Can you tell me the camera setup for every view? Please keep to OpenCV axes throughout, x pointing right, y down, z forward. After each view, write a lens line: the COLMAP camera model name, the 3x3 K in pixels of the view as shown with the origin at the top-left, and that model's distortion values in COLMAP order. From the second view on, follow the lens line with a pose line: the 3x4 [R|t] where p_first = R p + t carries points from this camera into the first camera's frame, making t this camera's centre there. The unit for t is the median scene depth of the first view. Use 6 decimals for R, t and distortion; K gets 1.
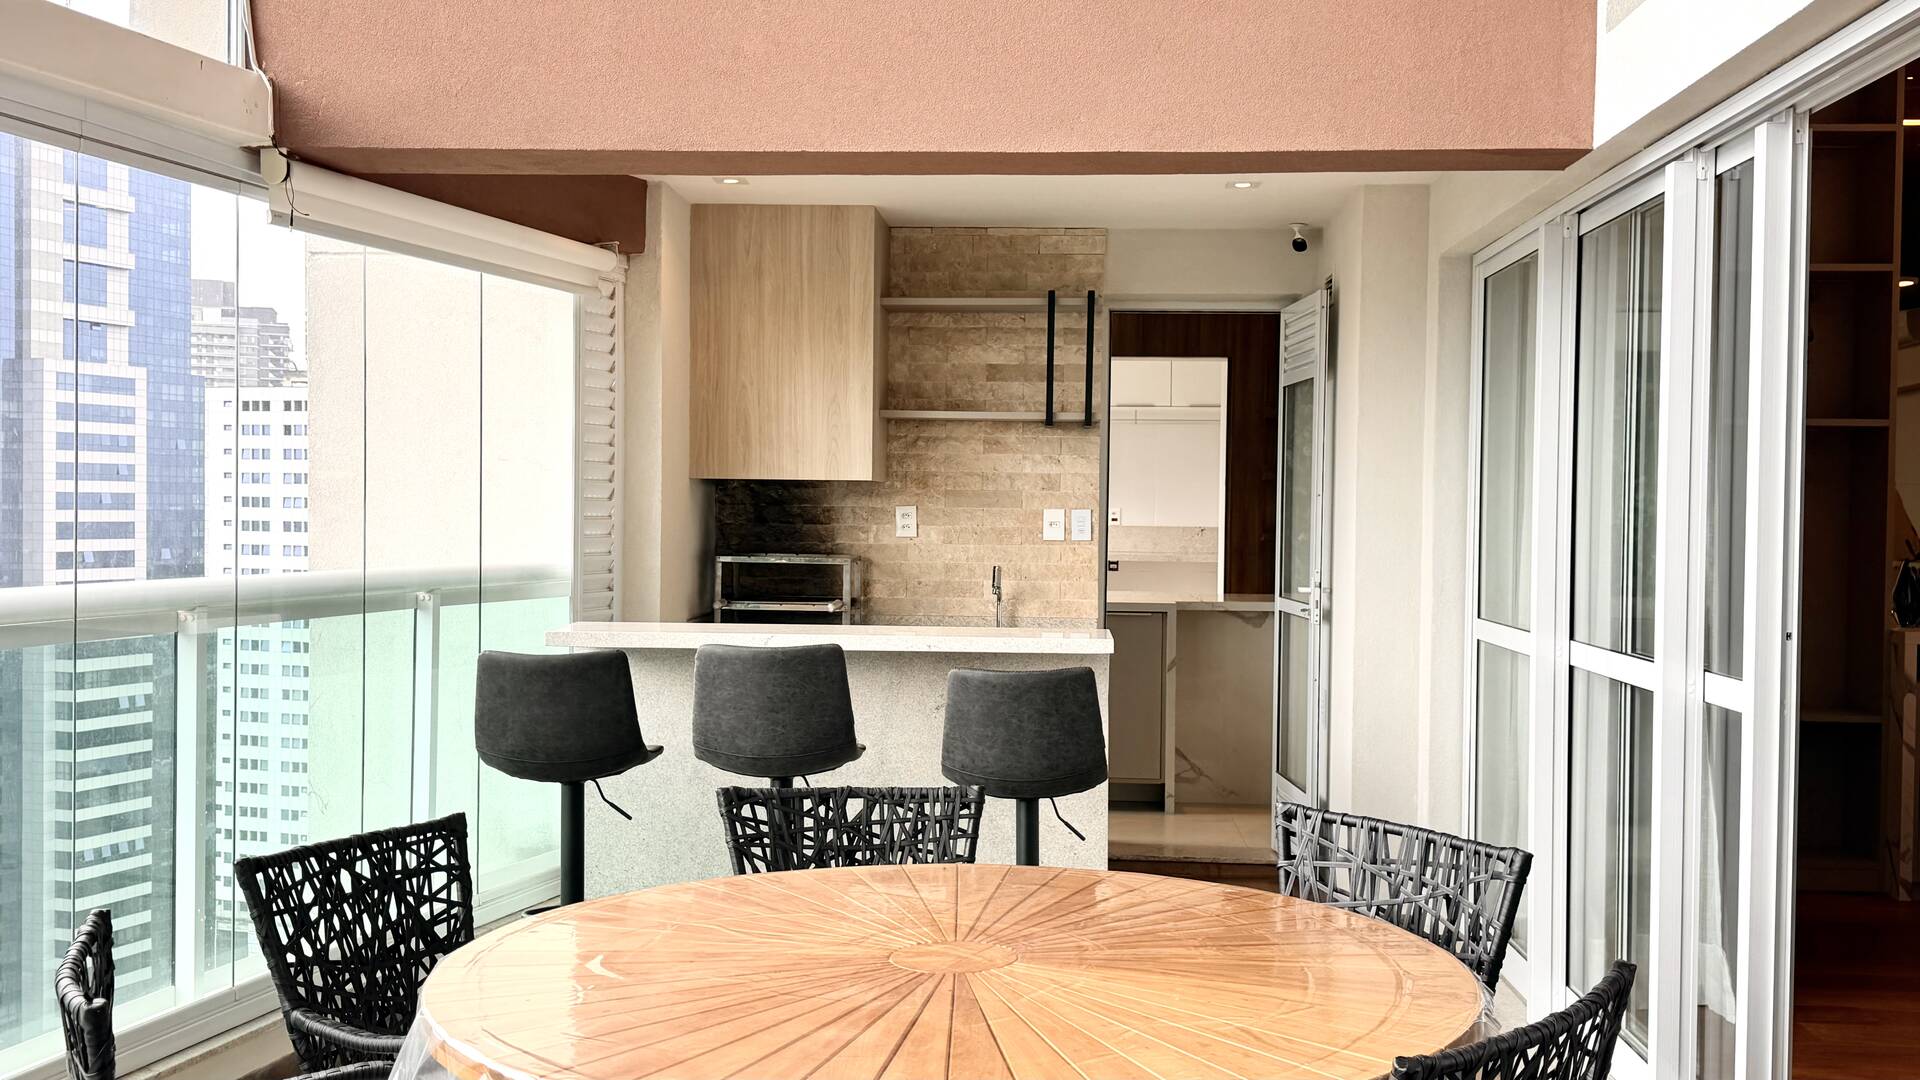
lens RADIAL K [[1931.8, 0, 959.4], [0, 1931.8, 540.7], [0, 0, 1]] dist [0.109756, 0.000000]
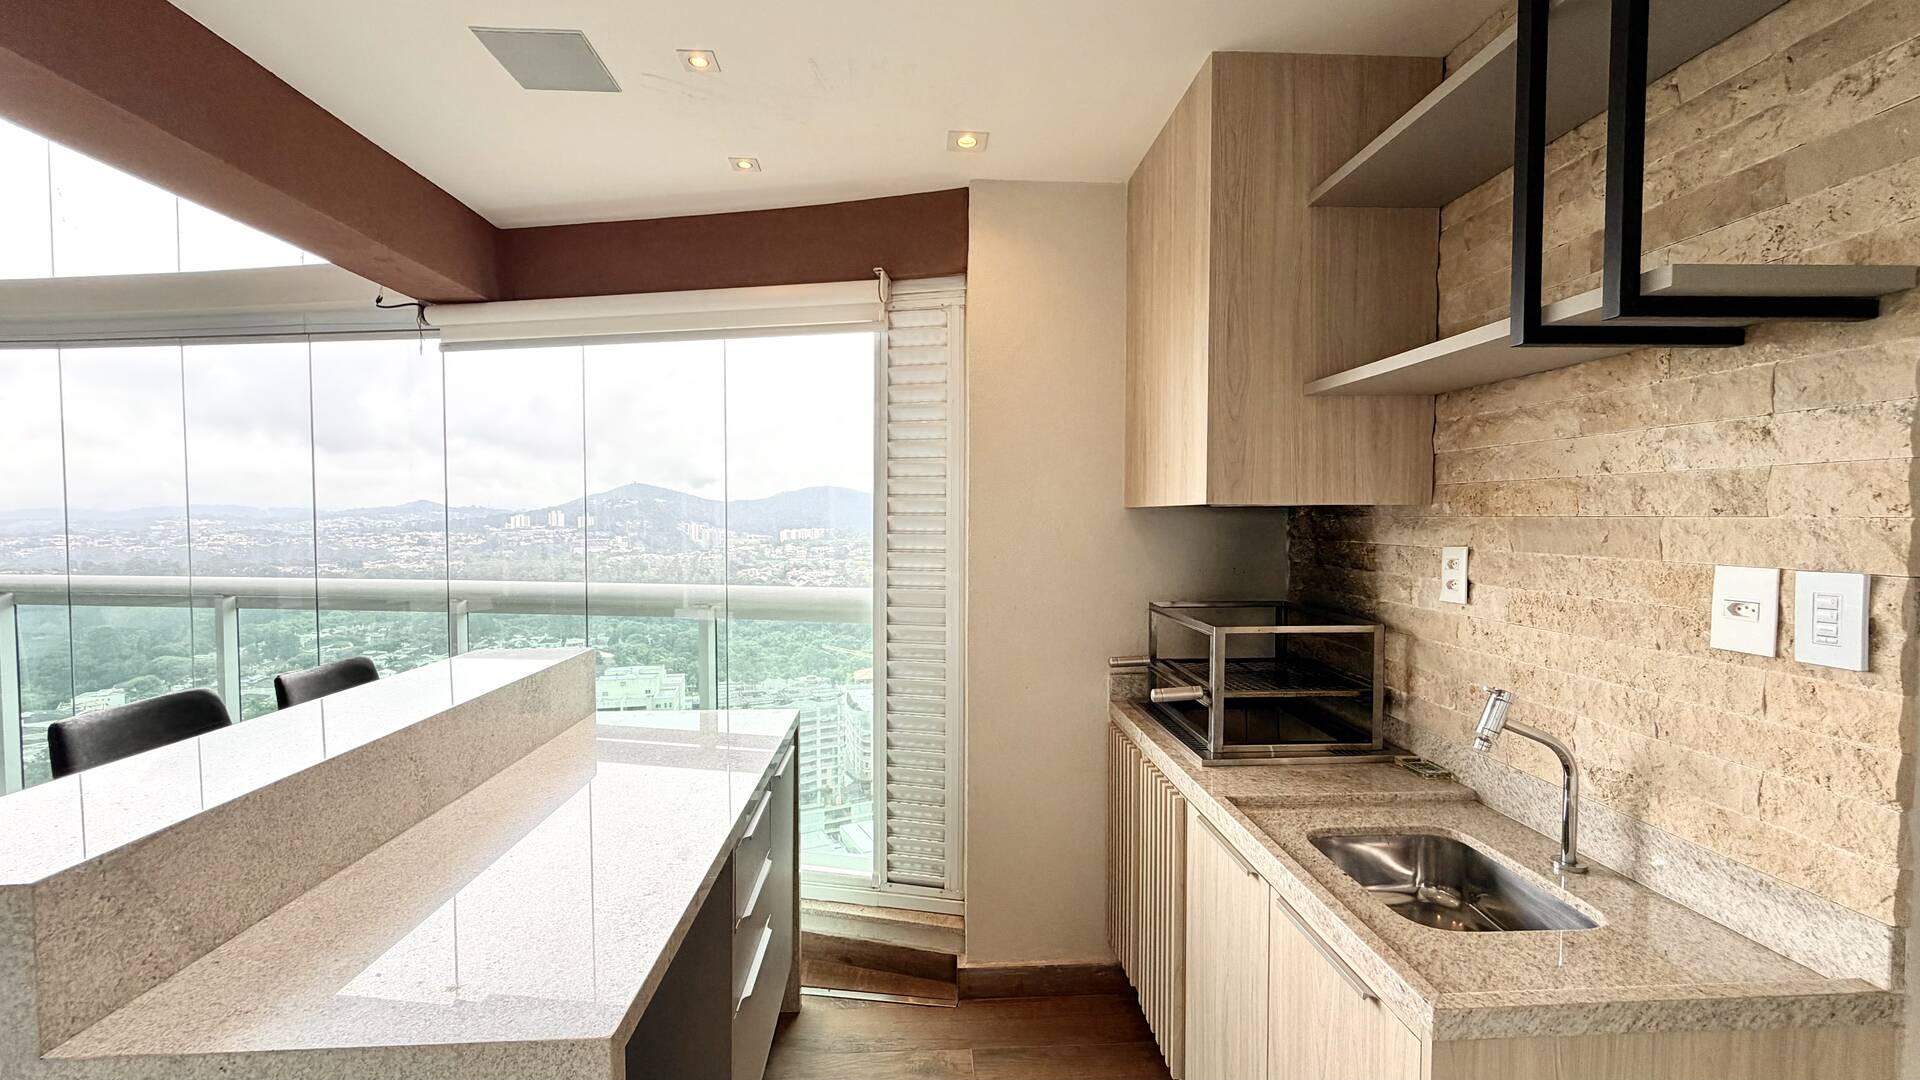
lens RADIAL K [[773.9, 0, 947.6], [0, 773.9, 546.1], [0, 0, 1]] dist [0.001234, 0.000383]
pose [[0.091065, 0.028164, -0.995447, 0.179806], [-0.019055, 0.999466, 0.026535, -0.021200], [0.995663, 0.016551, 0.091553, 0.836033]]
